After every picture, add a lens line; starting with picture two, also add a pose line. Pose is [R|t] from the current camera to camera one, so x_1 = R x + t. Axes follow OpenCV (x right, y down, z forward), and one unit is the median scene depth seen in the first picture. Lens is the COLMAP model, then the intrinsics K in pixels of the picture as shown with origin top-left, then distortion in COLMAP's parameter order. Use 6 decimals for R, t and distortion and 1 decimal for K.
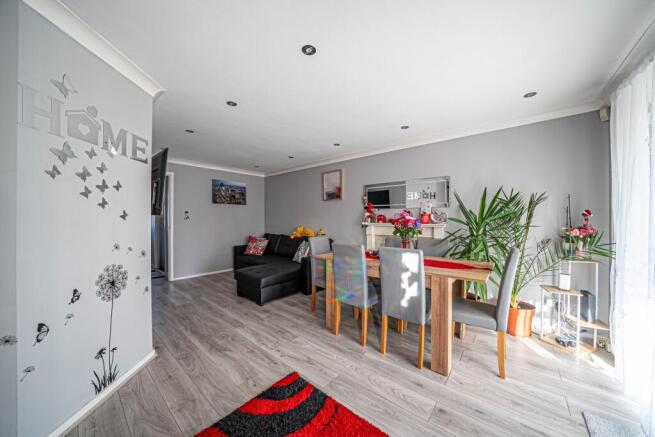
lens RADIAL K [[224.8, 0, 325.7], [0, 224.8, 220.5], [0, 0, 1]] dist [-0.021653, 0.000569]
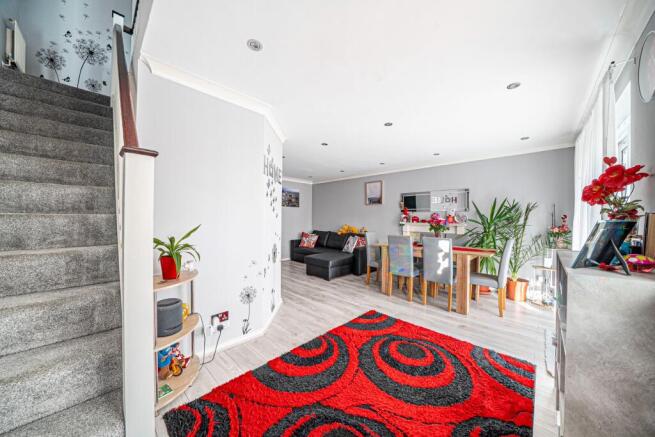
lens RADIAL K [[224.8, 0, 326.5], [0, 224.8, 220.3], [0, 0, 1]] dist [-0.021653, 0.000569]
pose [[0.997992, 0.010901, -0.062397, -0.286163], [-0.011045, 0.999937, -0.001959, 0.008145], [0.062371, 0.002644, 0.998050, -0.517884]]
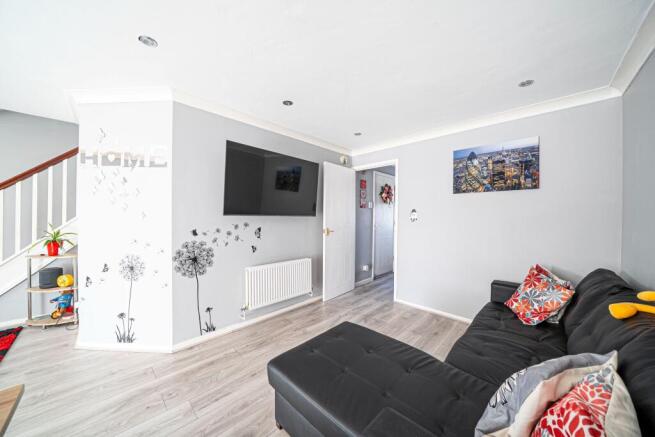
lens RADIAL K [[224.8, 0, 325.5], [0, 224.8, 217.8], [0, 0, 1]] dist [-0.021653, 0.000569]
pose [[-0.066925, 0.002233, -0.997756, 0.165651], [-0.017034, 0.999849, 0.003381, -0.023606], [0.997613, 0.017222, -0.066877, 1.445302]]
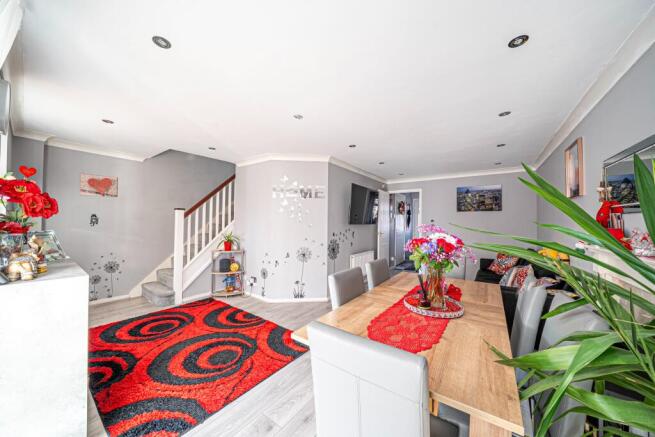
lens RADIAL K [[224.8, 0, 325.5], [0, 224.8, 218.9], [0, 0, 1]] dist [-0.021653, 0.000569]
pose [[0.083221, -0.012601, -0.996451, 0.896782], [-0.018187, 0.999734, -0.014161, -0.038841], [0.996365, 0.019301, 0.082970, 0.665525]]
